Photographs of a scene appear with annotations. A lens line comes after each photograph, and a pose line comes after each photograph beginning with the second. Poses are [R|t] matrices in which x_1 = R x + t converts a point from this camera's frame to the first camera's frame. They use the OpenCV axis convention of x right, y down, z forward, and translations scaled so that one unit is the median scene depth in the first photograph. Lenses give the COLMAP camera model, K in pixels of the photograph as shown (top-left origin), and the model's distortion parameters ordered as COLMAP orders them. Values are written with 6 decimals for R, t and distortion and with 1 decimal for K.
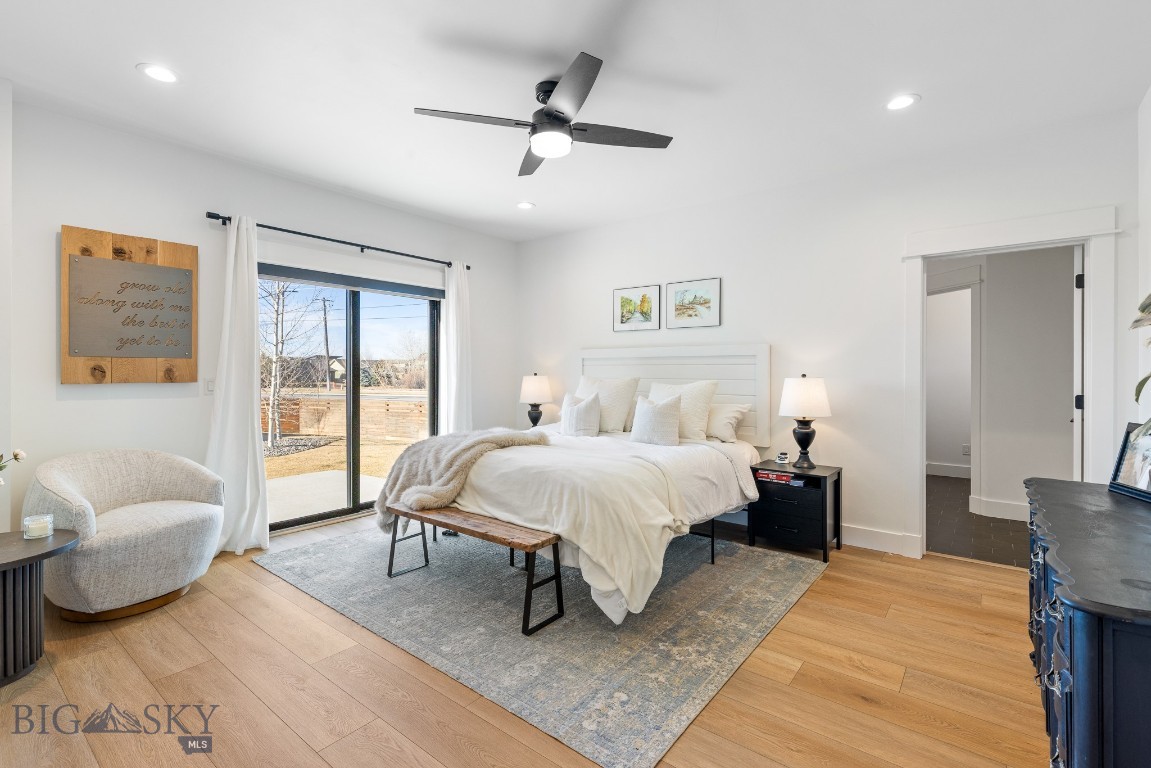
lens RADIAL K [[523.8, 0, 577.1], [0, 523.8, 376.2], [0, 0, 1]] dist [0.000500, 0.000043]
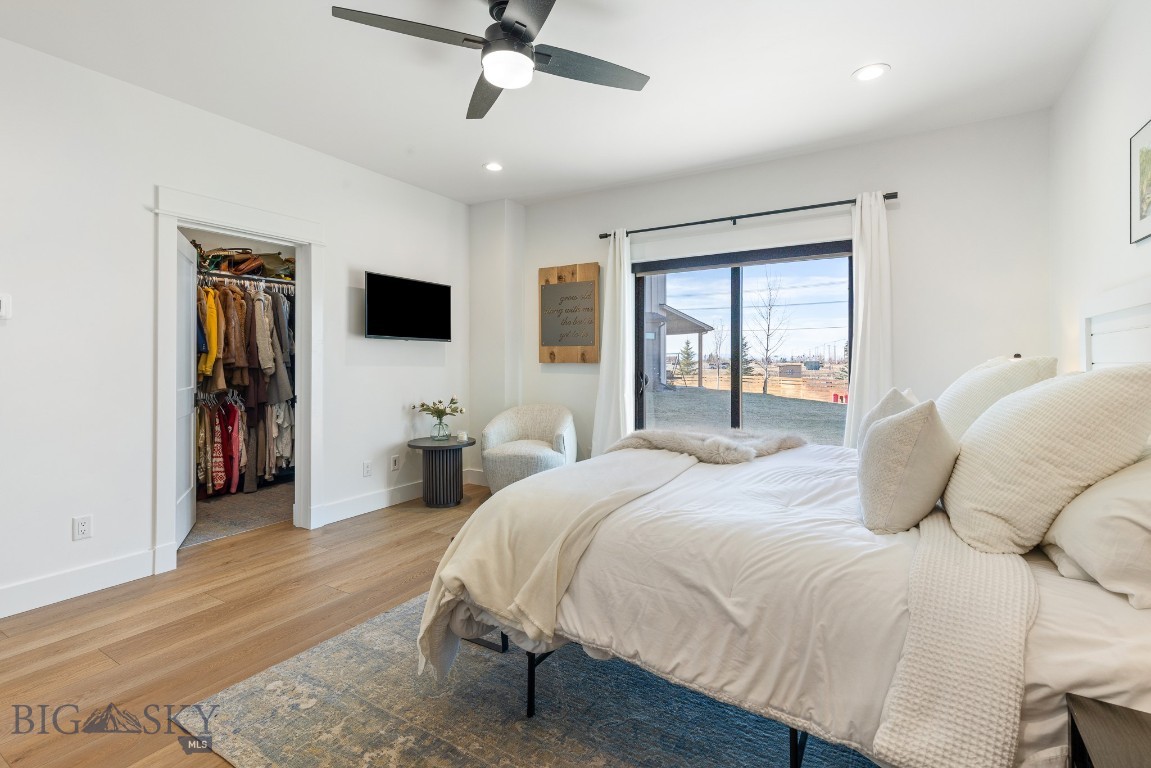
lens RADIAL K [[523.8, 0, 576.7], [0, 523.8, 364.0], [0, 0, 1]] dist [0.000500, 0.000043]
pose [[0.121737, 0.004410, -0.992553, 0.687114], [-0.007462, 0.999966, 0.003528, 0.011035], [0.992534, 0.006977, 0.121765, 0.891734]]
